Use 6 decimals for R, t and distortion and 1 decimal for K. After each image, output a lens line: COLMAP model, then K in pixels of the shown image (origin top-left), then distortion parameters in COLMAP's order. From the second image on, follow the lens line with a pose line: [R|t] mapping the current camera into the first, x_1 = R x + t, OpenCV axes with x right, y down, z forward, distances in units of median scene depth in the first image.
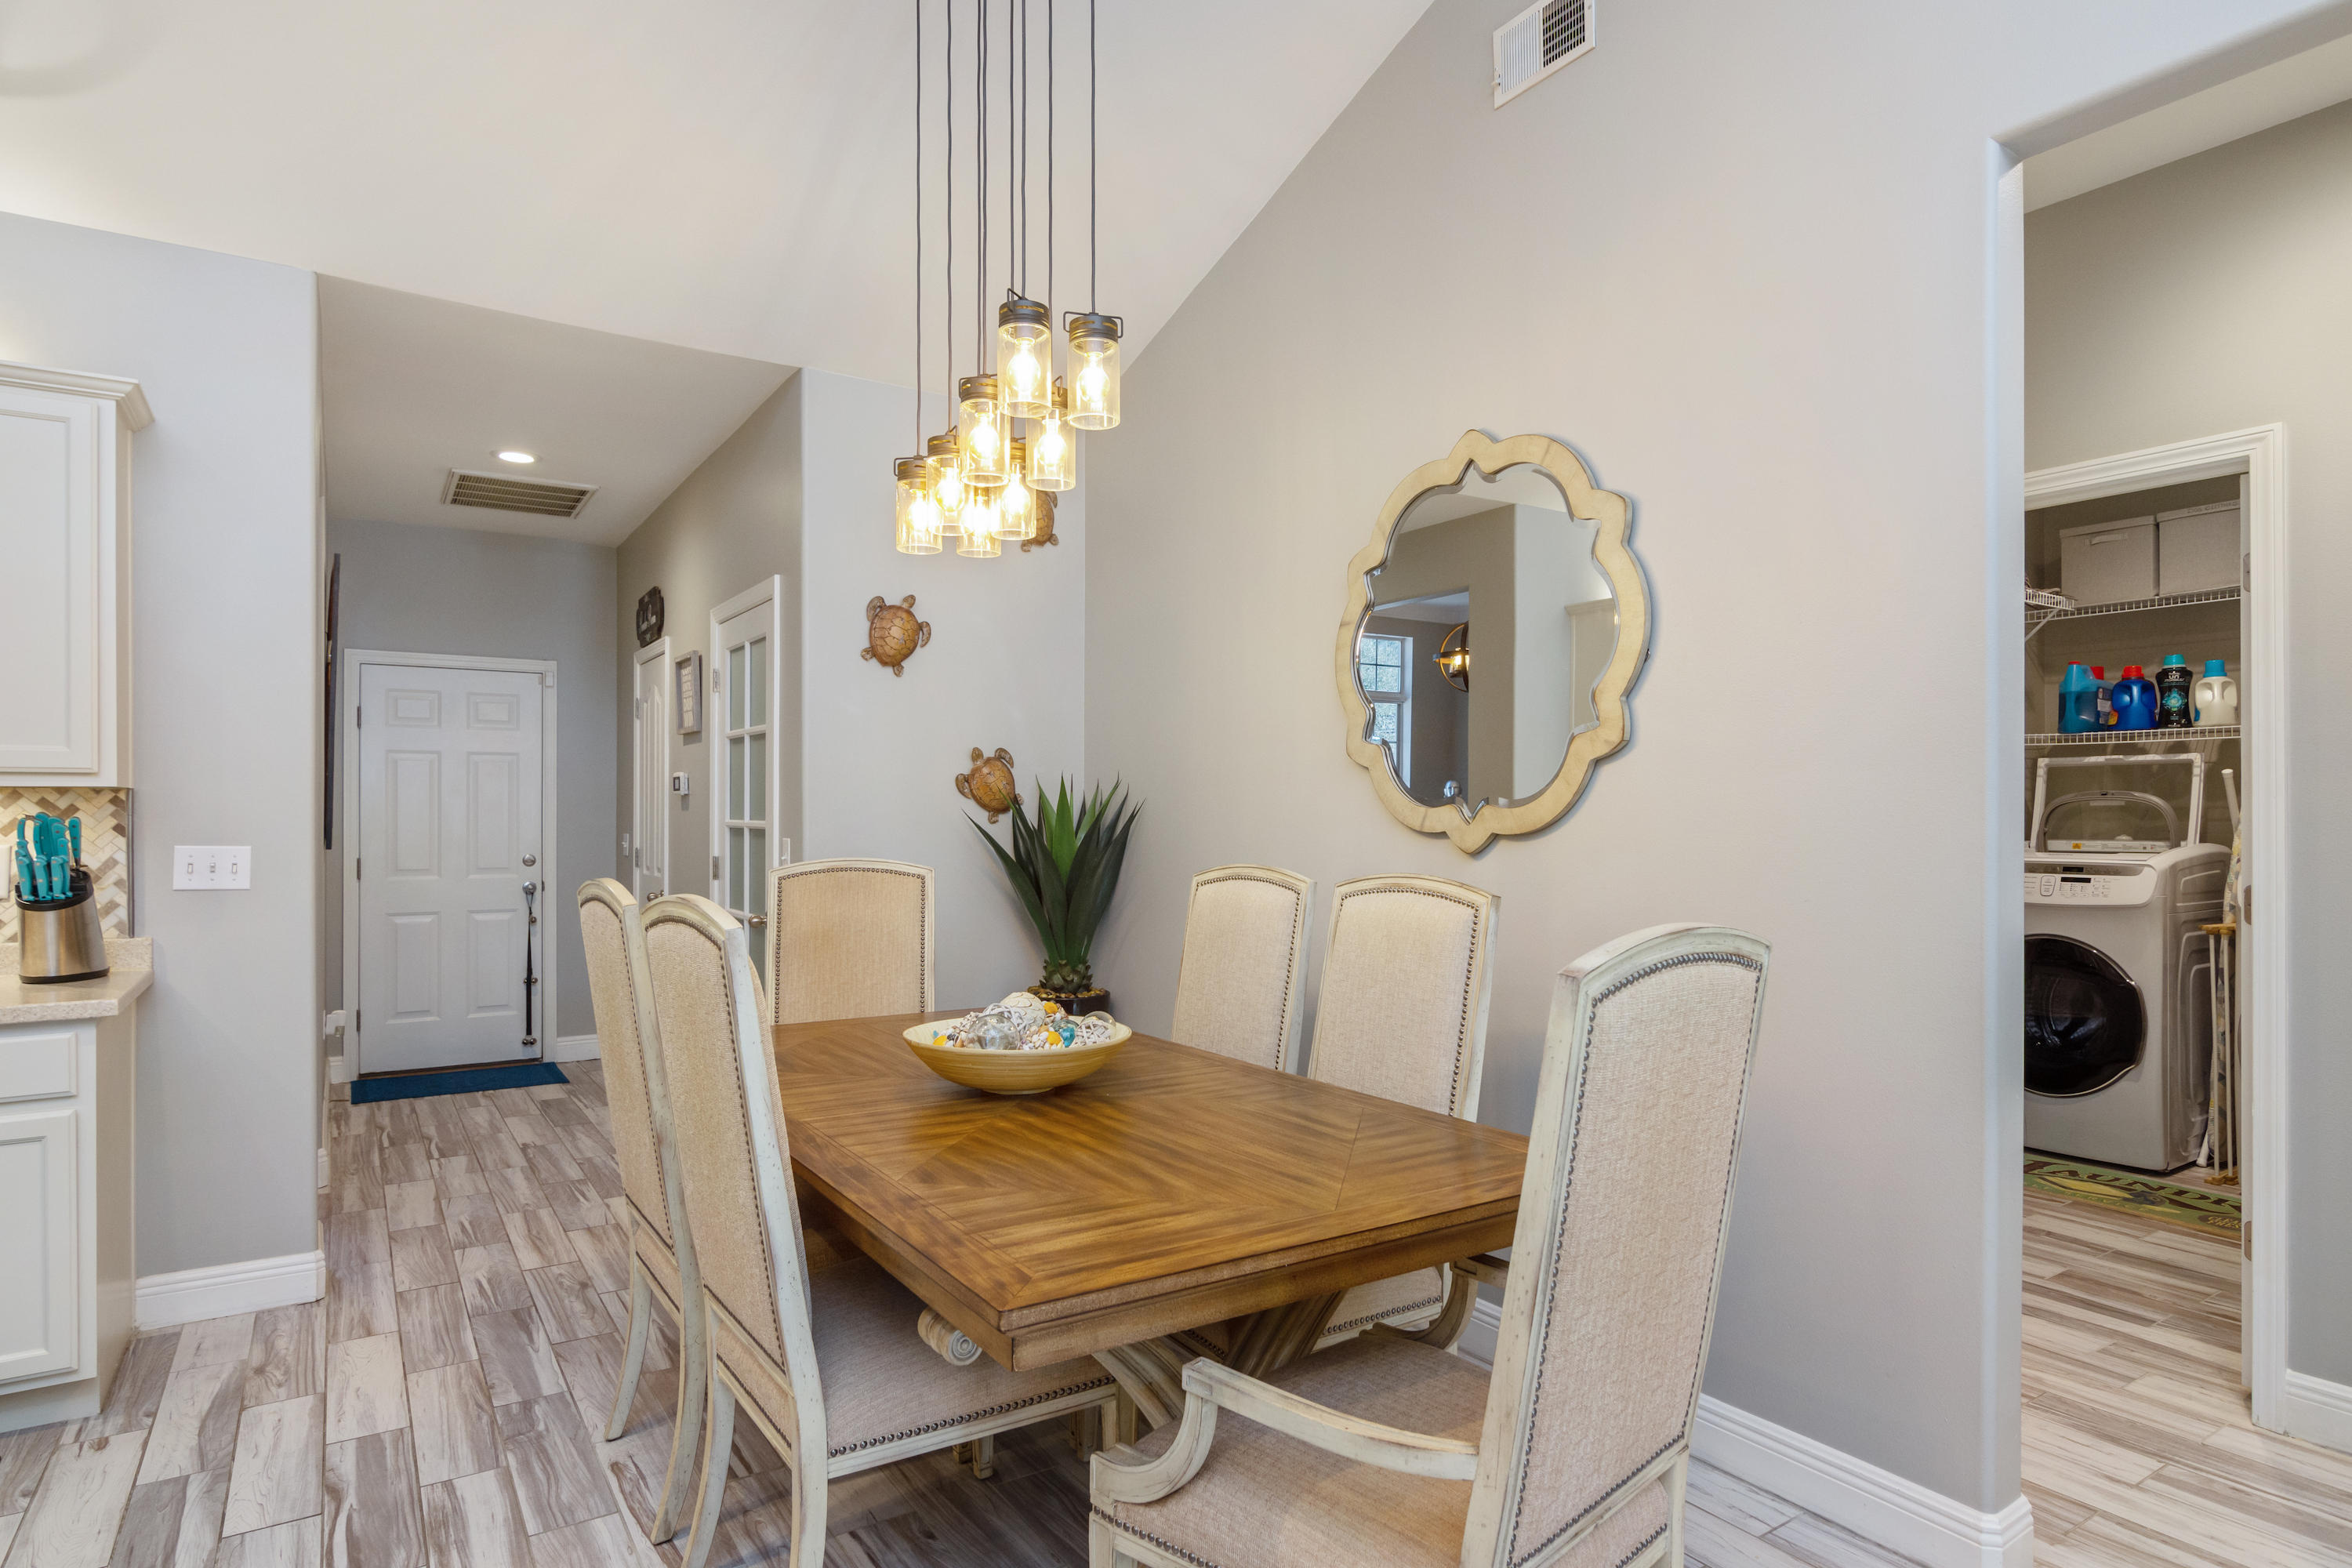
lens RADIAL K [[1270.1, 0, 1180.4], [0, 1270.1, 814.4], [0, 0, 1]] dist [-0.016754, 0.003405]
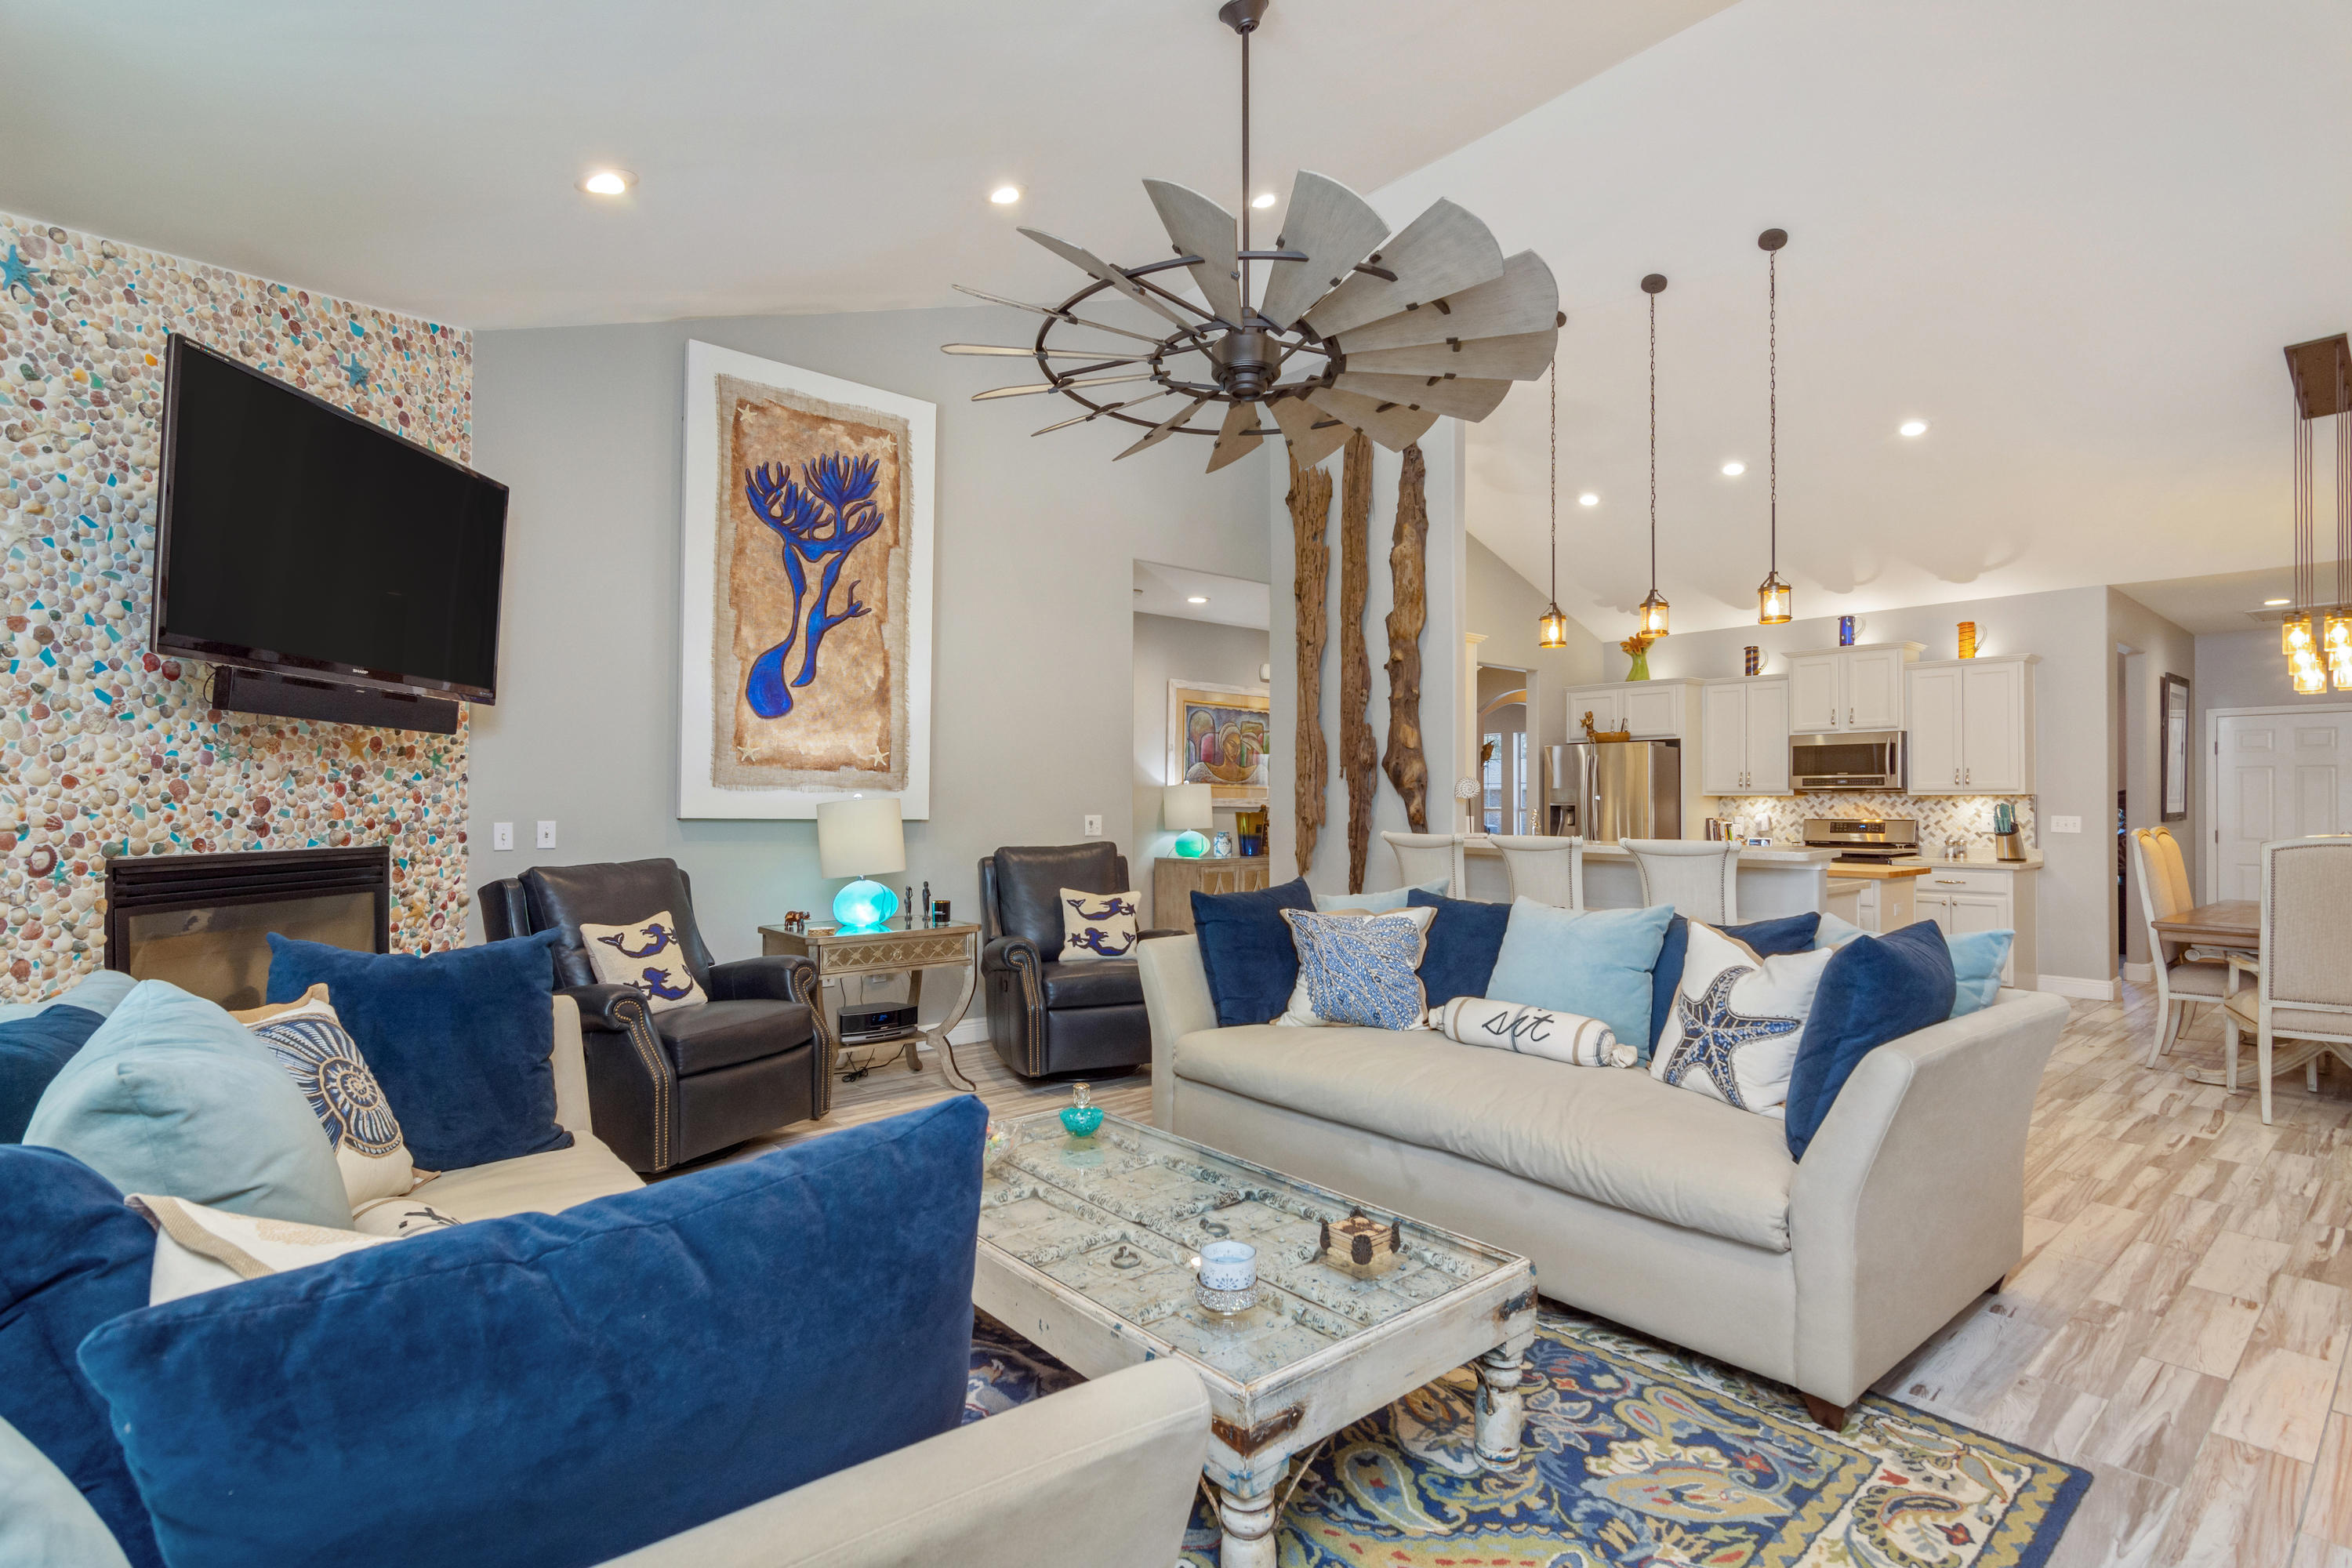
lens RADIAL K [[1126.3, 0, 1176.0], [0, 1126.3, 784.0], [0, 0, 1]] dist [-0.001328, 0.000909]
pose [[0.118124, -0.015471, -0.992878, 1.435754], [-0.002458, 0.999871, -0.015873, 0.000098], [0.992996, 0.004315, 0.118071, -1.197401]]
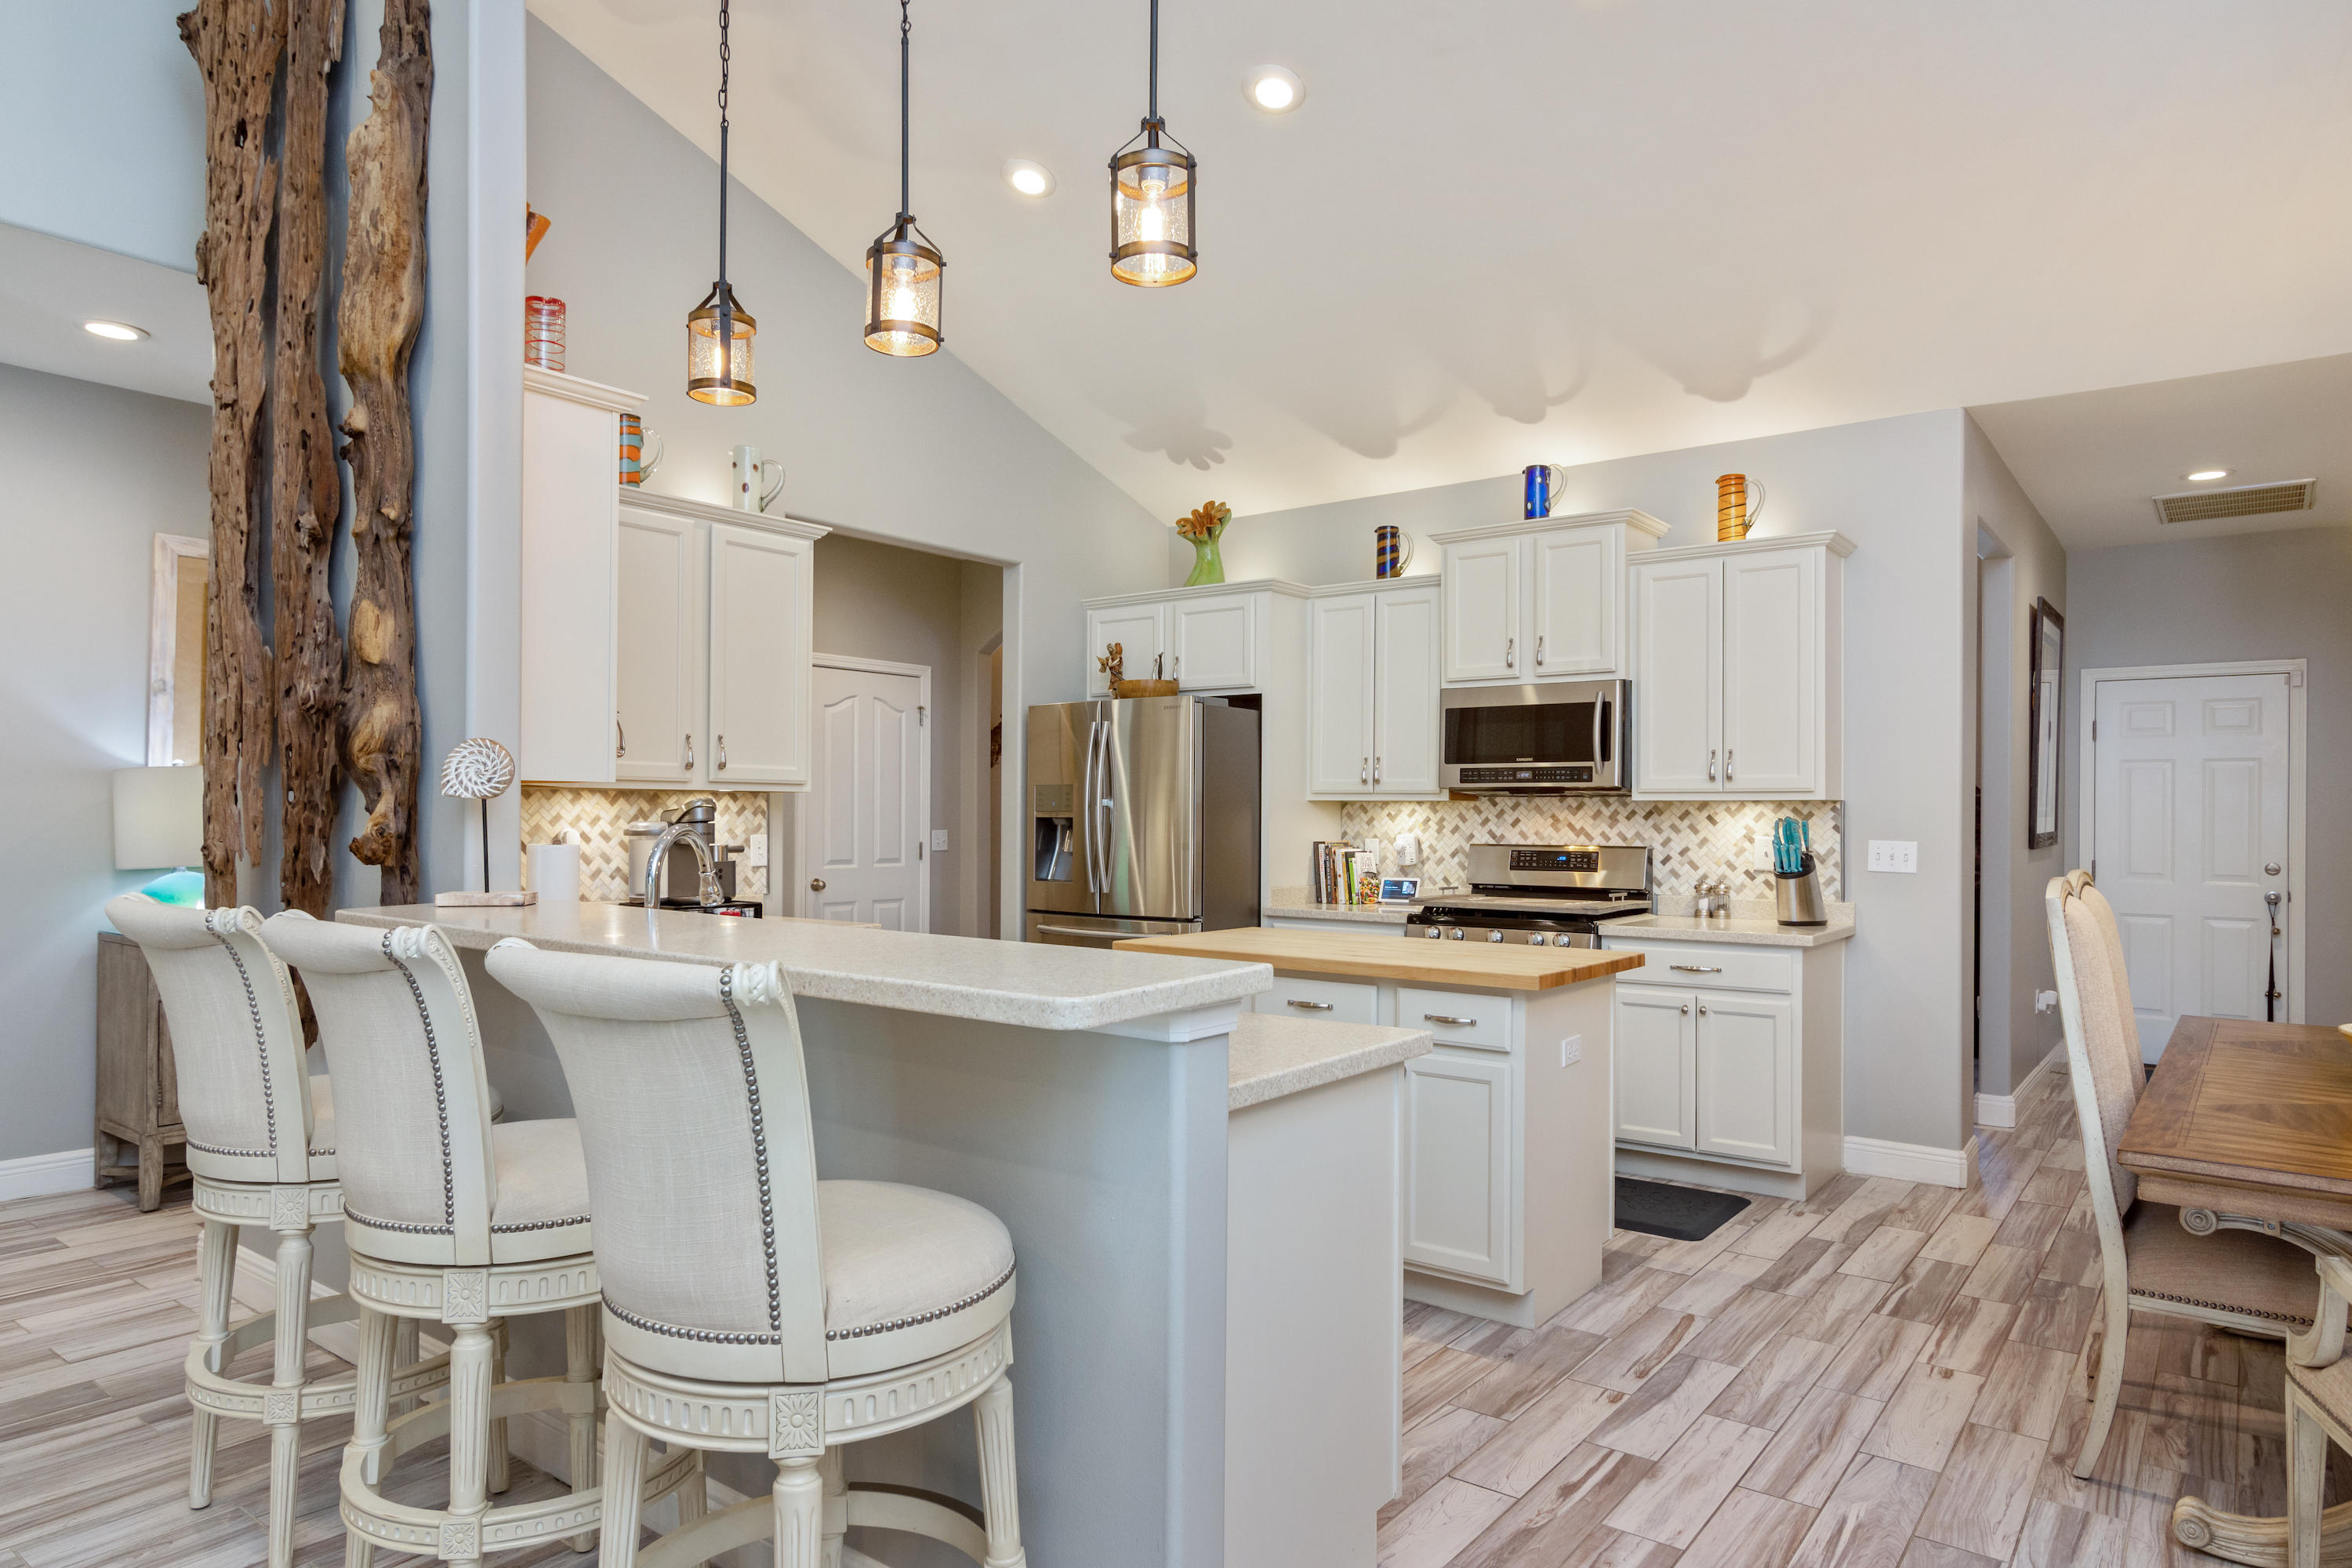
lens RADIAL K [[1410.2, 0, 1179.8], [0, 1410.2, 797.0], [0, 0, 1]] dist [0.001463, 0.000836]
pose [[0.321137, -0.008178, -0.946997, 0.496687], [-0.007438, 0.999910, -0.011157, -0.000778], [0.947003, 0.010626, 0.321047, -0.275472]]
